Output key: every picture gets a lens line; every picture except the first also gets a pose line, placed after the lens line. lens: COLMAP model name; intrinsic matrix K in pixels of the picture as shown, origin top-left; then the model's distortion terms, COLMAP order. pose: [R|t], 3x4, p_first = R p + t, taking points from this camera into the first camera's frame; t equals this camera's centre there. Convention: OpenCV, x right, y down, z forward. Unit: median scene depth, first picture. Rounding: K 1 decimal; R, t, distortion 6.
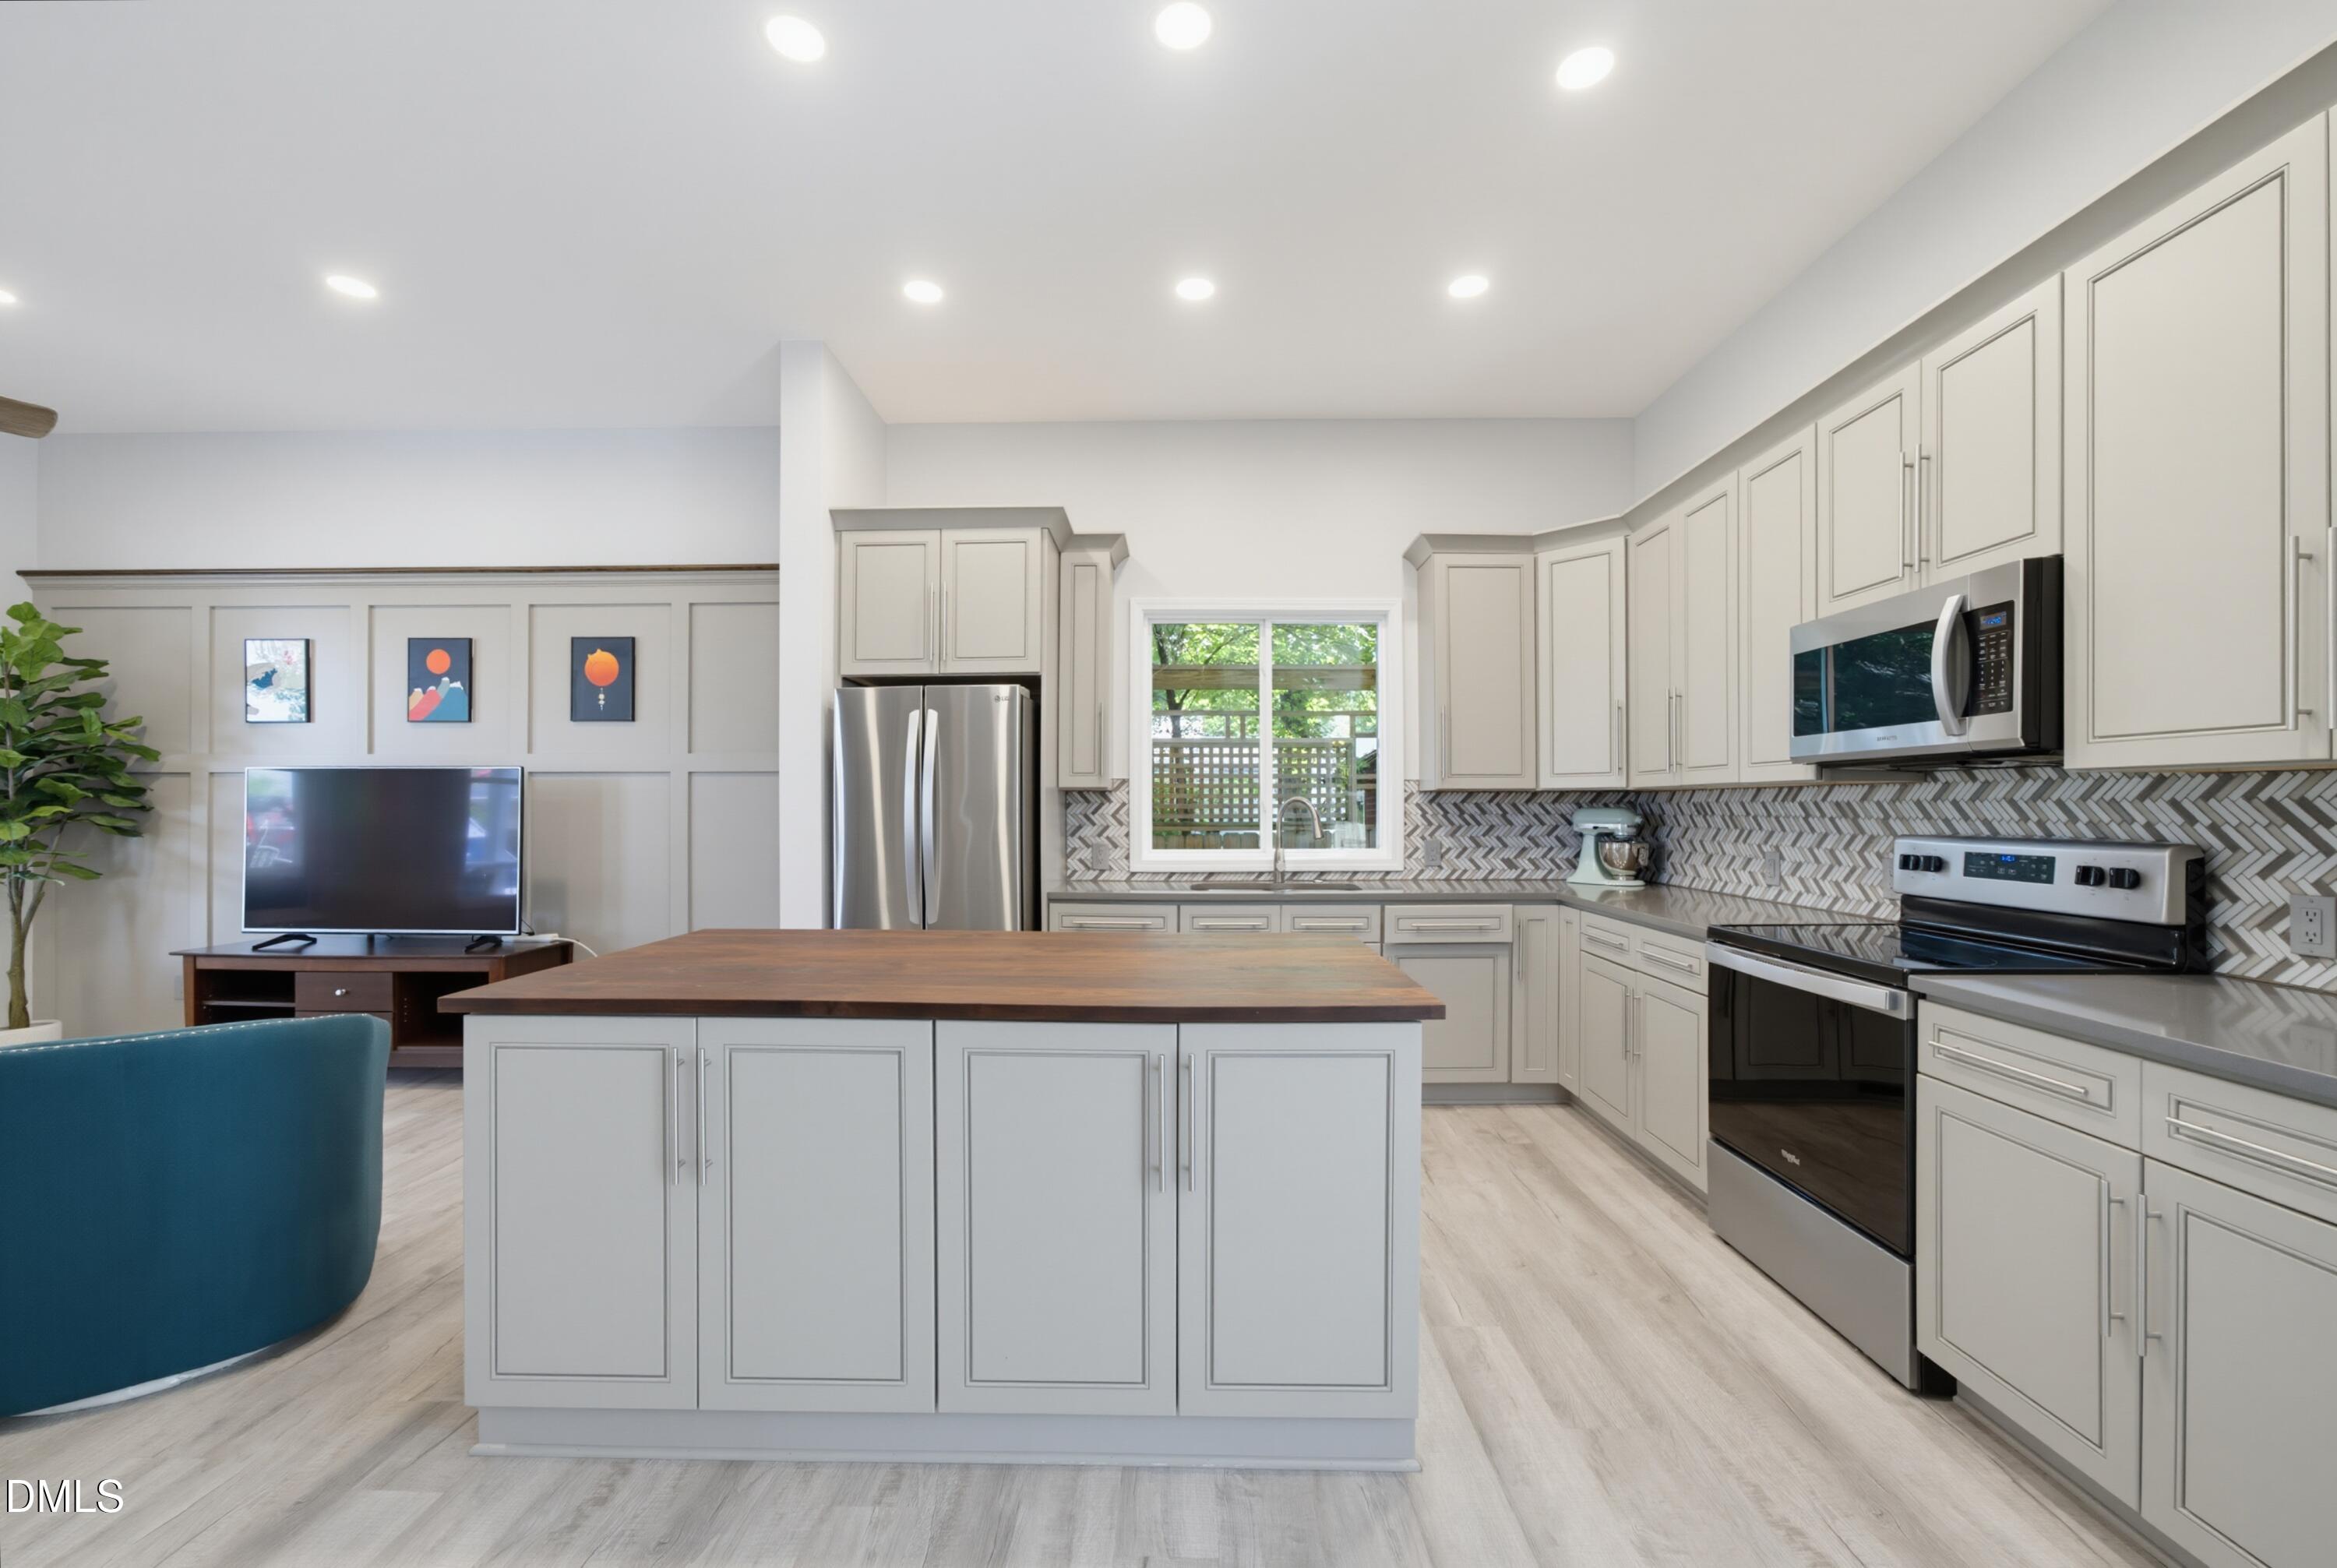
lens RADIAL K [[924.4, 0, 1161.1], [0, 924.4, 803.4], [0, 0, 1]] dist [-0.007681, 0.003718]
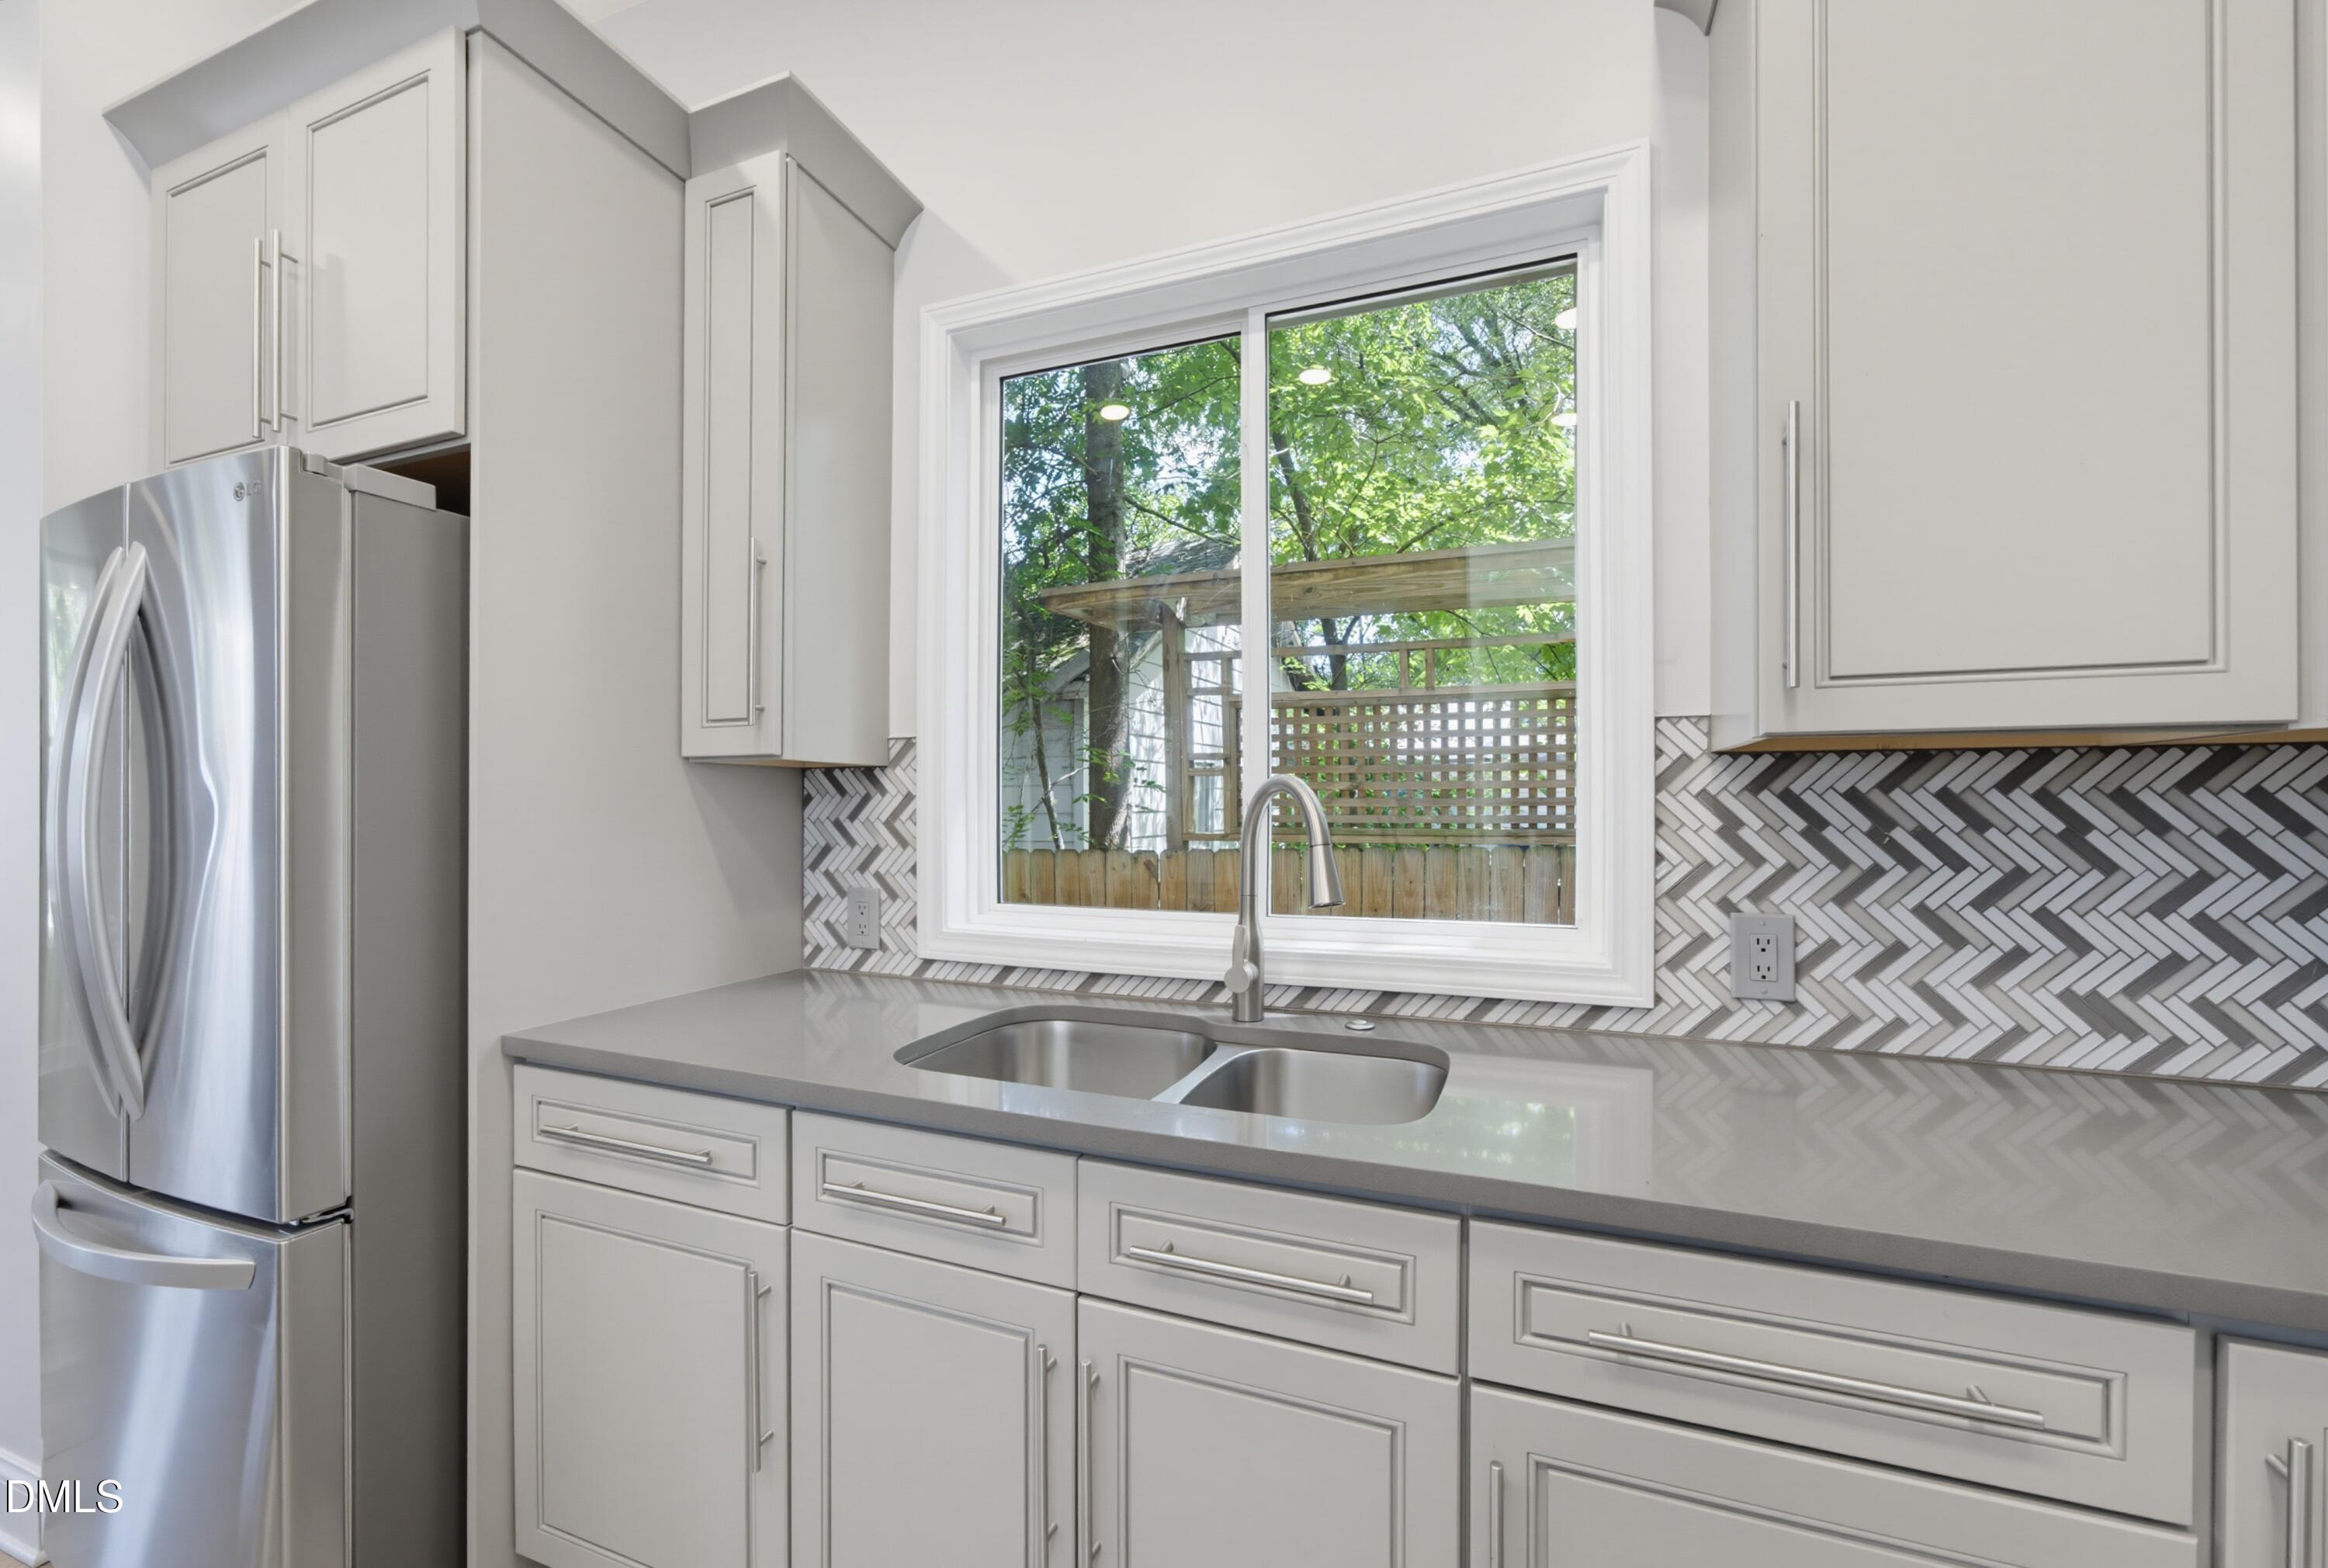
lens RADIAL K [[920.8, 0, 1119.5], [0, 920.8, 797.3], [0, 0, 1]] dist [-0.007681, 0.003718]
pose [[0.937676, -0.004150, -0.347486, 0.218564], [0.009514, 0.999860, 0.013734, -0.004726], [0.347380, -0.016184, 0.937585, 0.702554]]
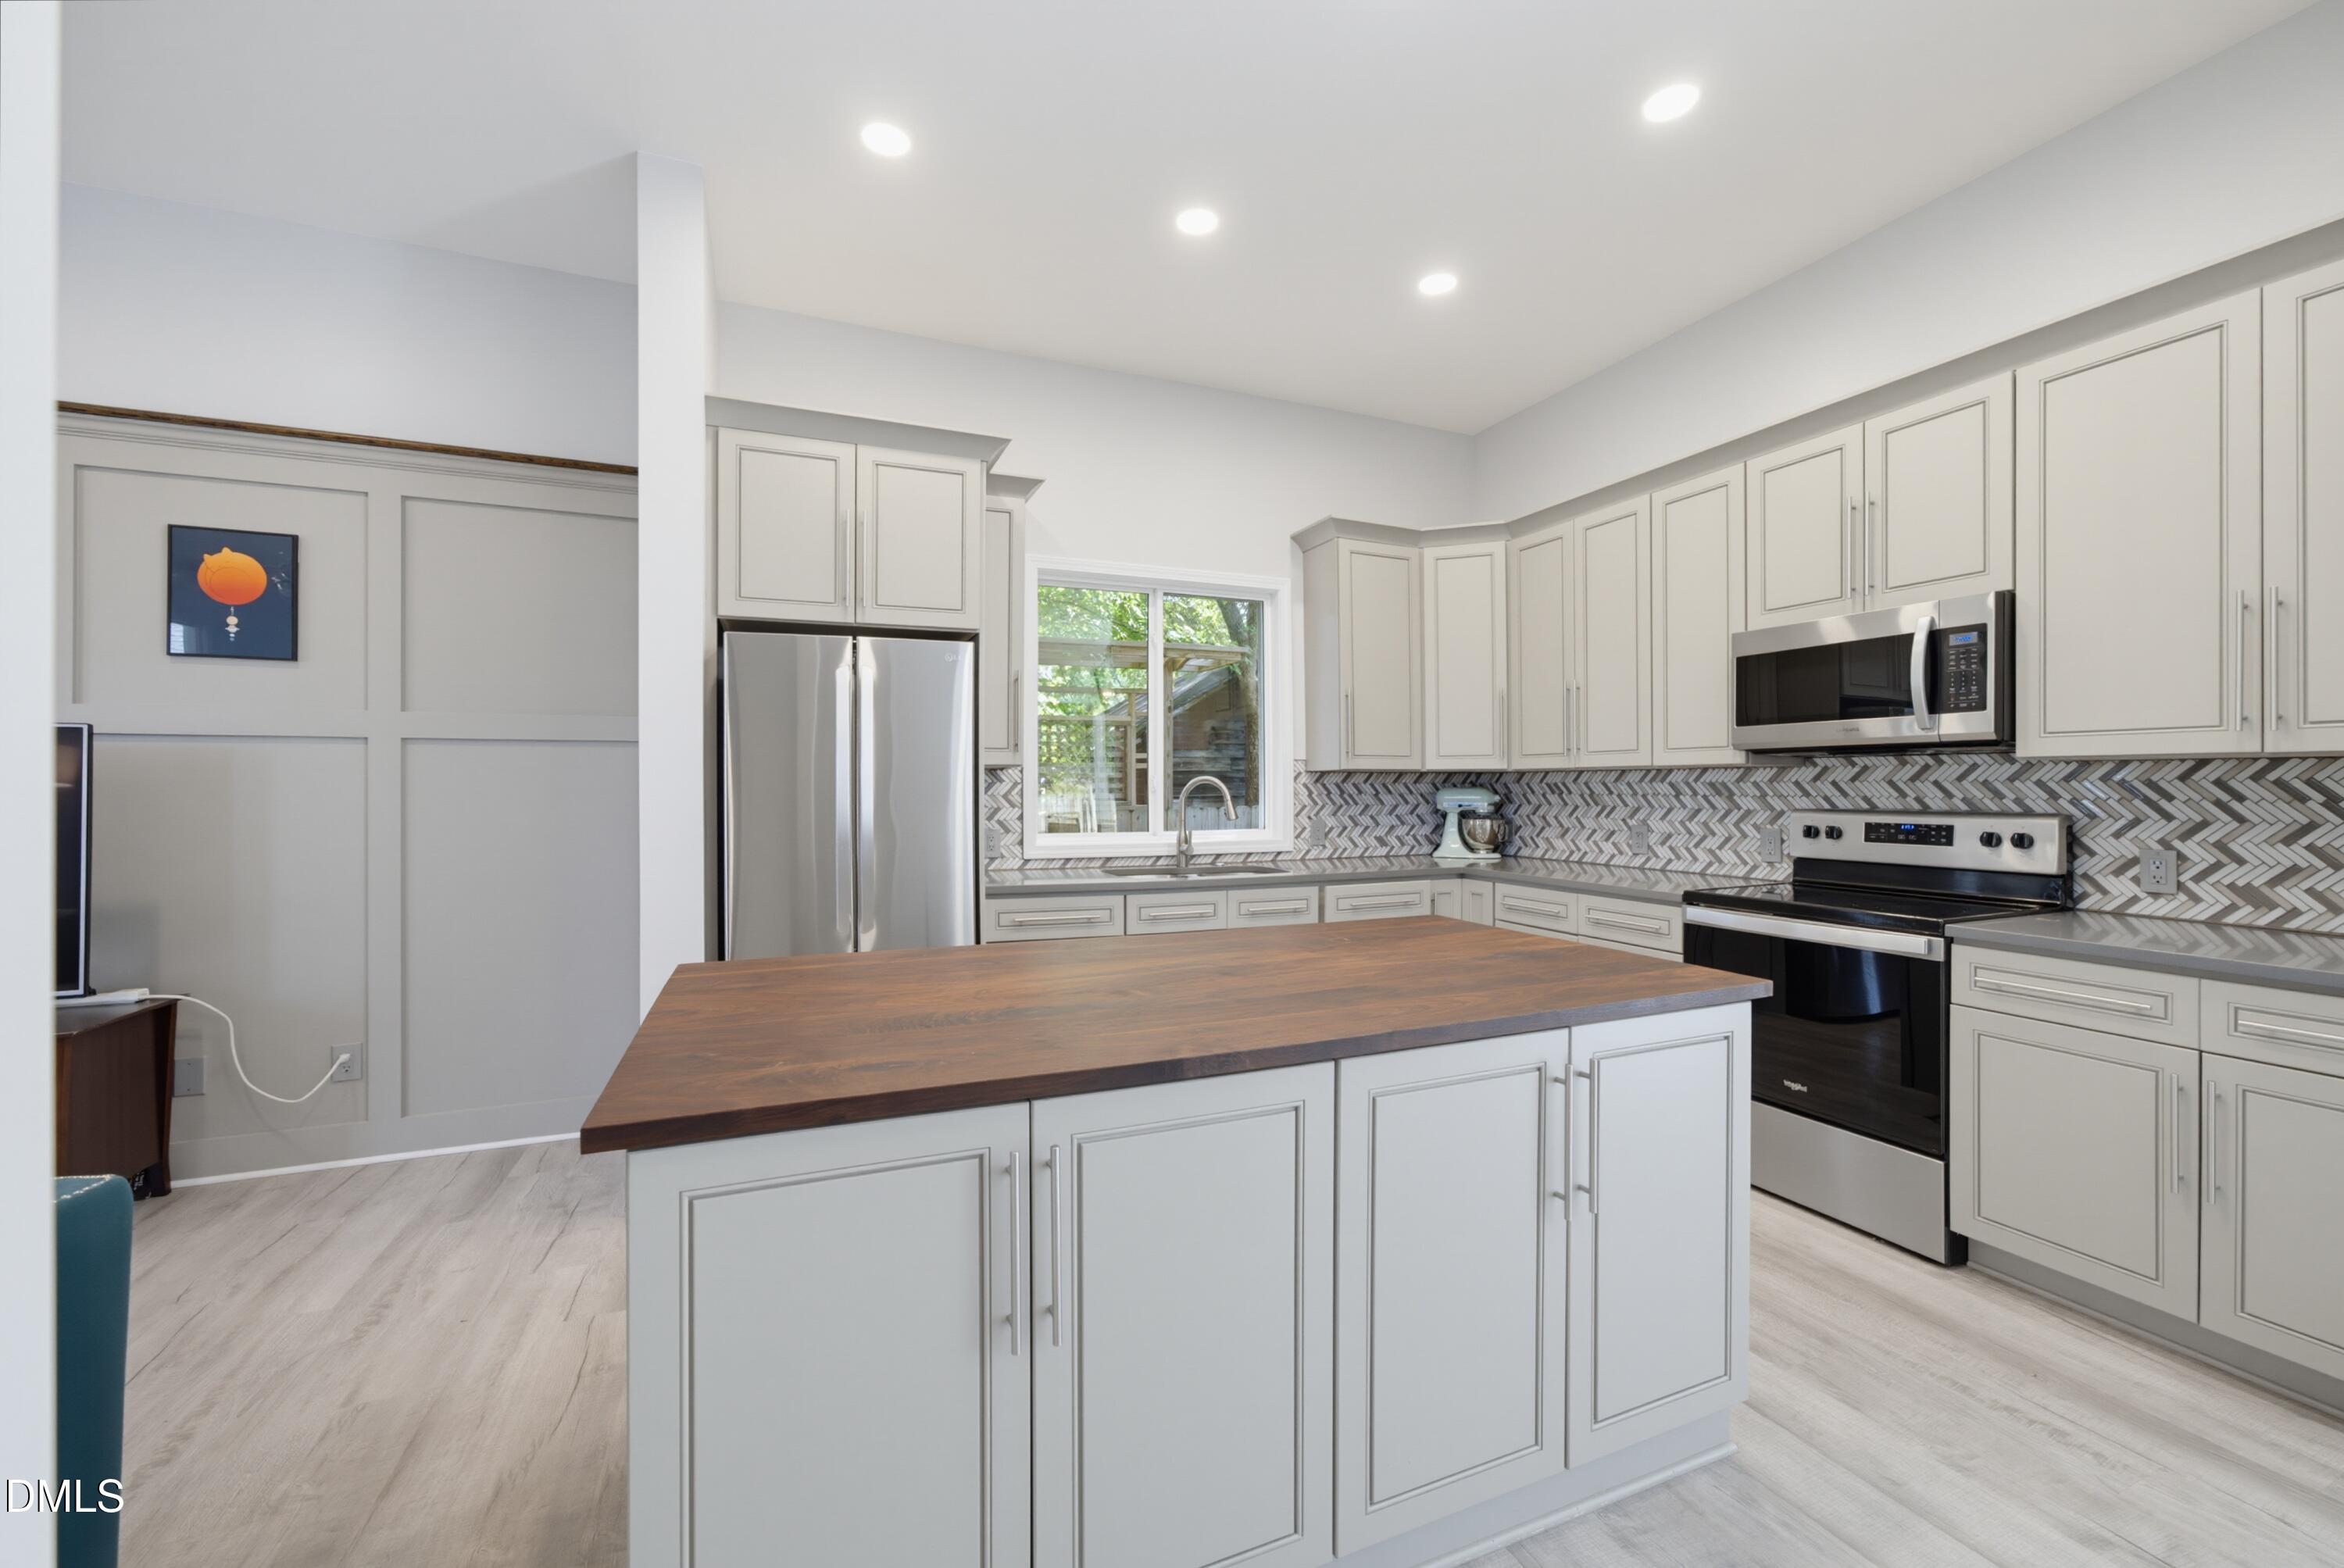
lens RADIAL K [[927.1, 0, 1169.2], [0, 927.1, 783.6], [0, 0, 1]] dist [-0.007681, 0.003718]
pose [[0.912503, -0.000335, 0.409070, -0.297942], [0.000187, 1.000000, 0.000401, -0.000429], [-0.409070, -0.000290, 0.912503, 0.145211]]
